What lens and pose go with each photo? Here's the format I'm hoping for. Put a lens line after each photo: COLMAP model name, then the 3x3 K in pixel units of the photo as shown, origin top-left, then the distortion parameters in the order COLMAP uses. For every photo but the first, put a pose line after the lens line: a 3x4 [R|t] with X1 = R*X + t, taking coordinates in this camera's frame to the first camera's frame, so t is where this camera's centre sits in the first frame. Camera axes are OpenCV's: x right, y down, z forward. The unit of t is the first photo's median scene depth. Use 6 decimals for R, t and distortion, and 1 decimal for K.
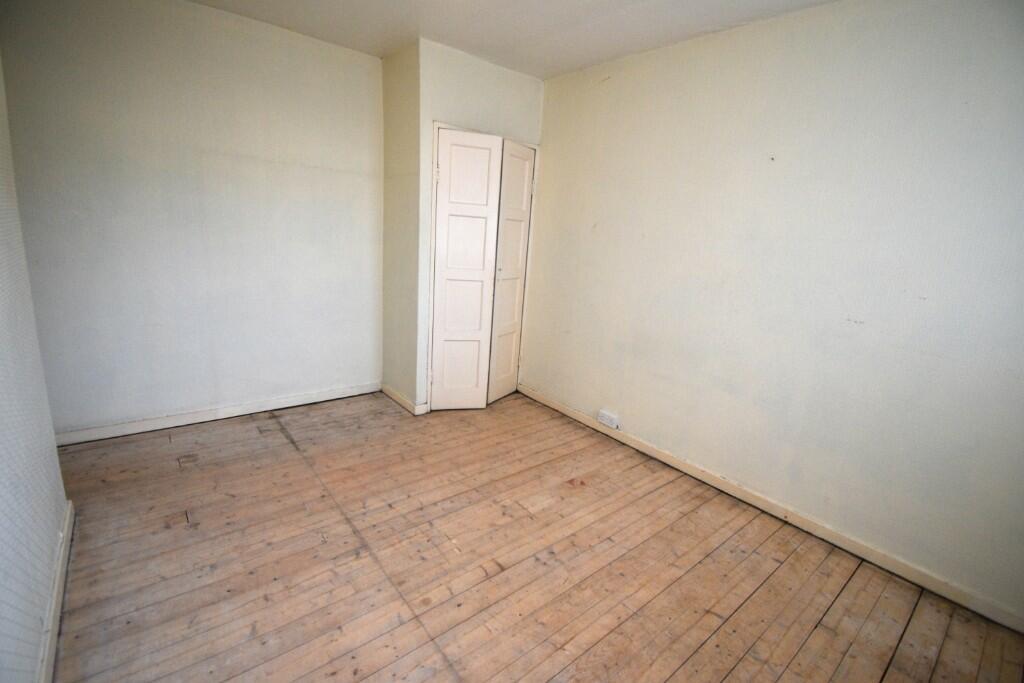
lens RADIAL K [[449.7, 0, 511.9], [0, 449.7, 344.6], [0, 0, 1]] dist [0.020410, -0.025513]
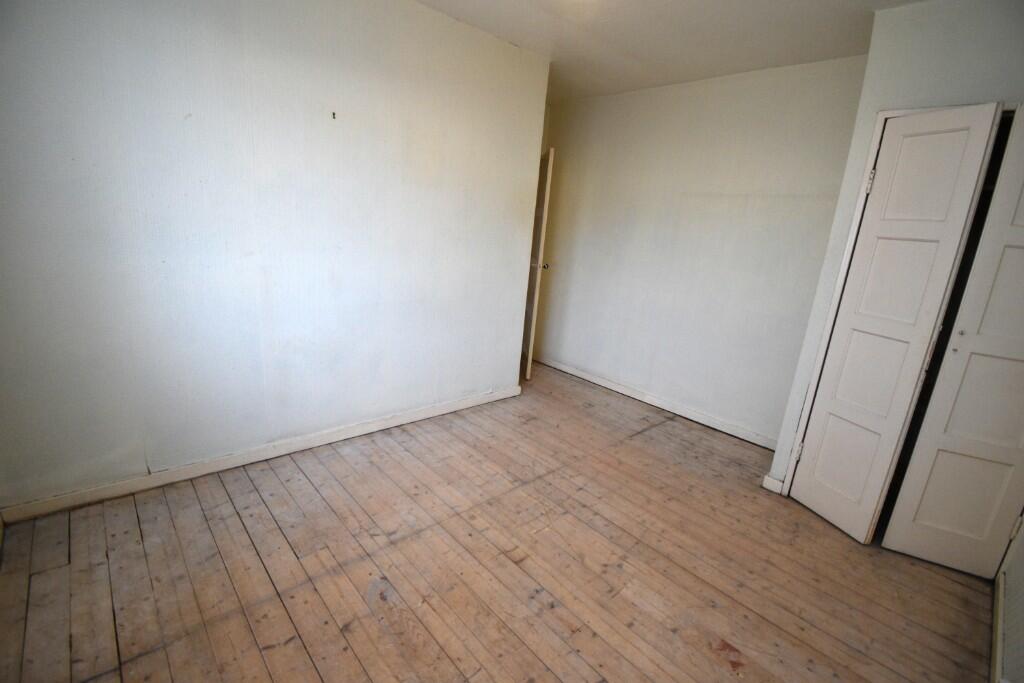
lens RADIAL K [[449.7, 0, 511.9], [0, 449.7, 344.6], [0, 0, 1]] dist [0.020410, -0.025513]
pose [[0.059398, 0.188008, -0.980370, 0.685703], [-0.320007, 0.933858, 0.159700, -0.087146], [0.945551, 0.304240, 0.115633, 0.572963]]
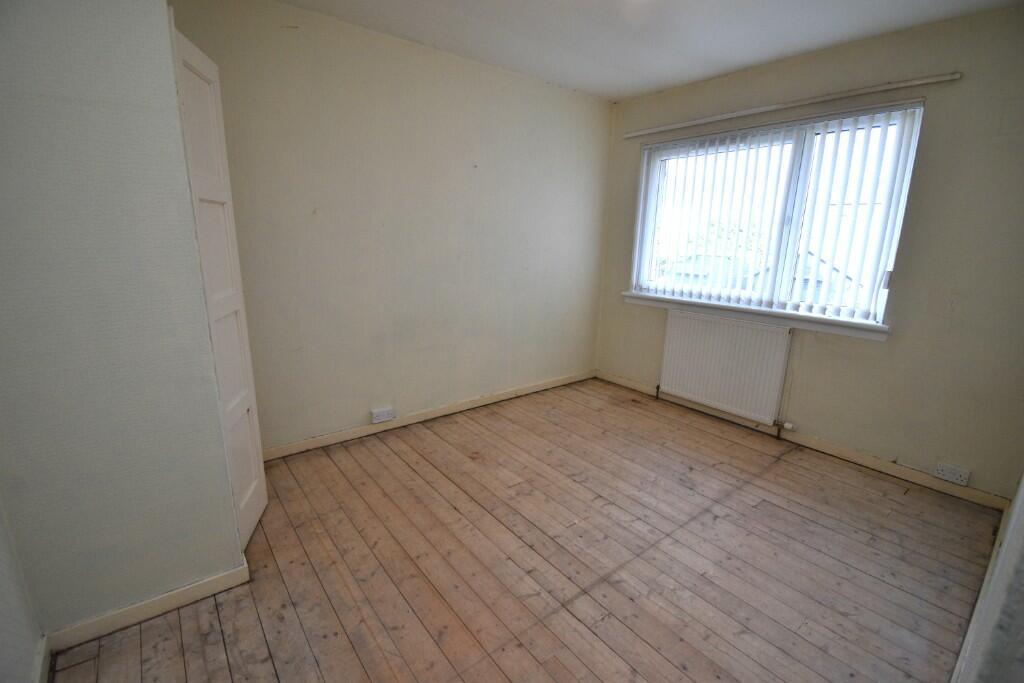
lens RADIAL K [[449.7, 0, 511.9], [0, 449.7, 344.6], [0, 0, 1]] dist [0.020410, -0.025513]
pose [[0.023528, -0.308107, 0.951061, -0.875480], [0.223357, 0.928897, 0.295401, -0.266226], [-0.974453, 0.205476, 0.090673, 0.819190]]
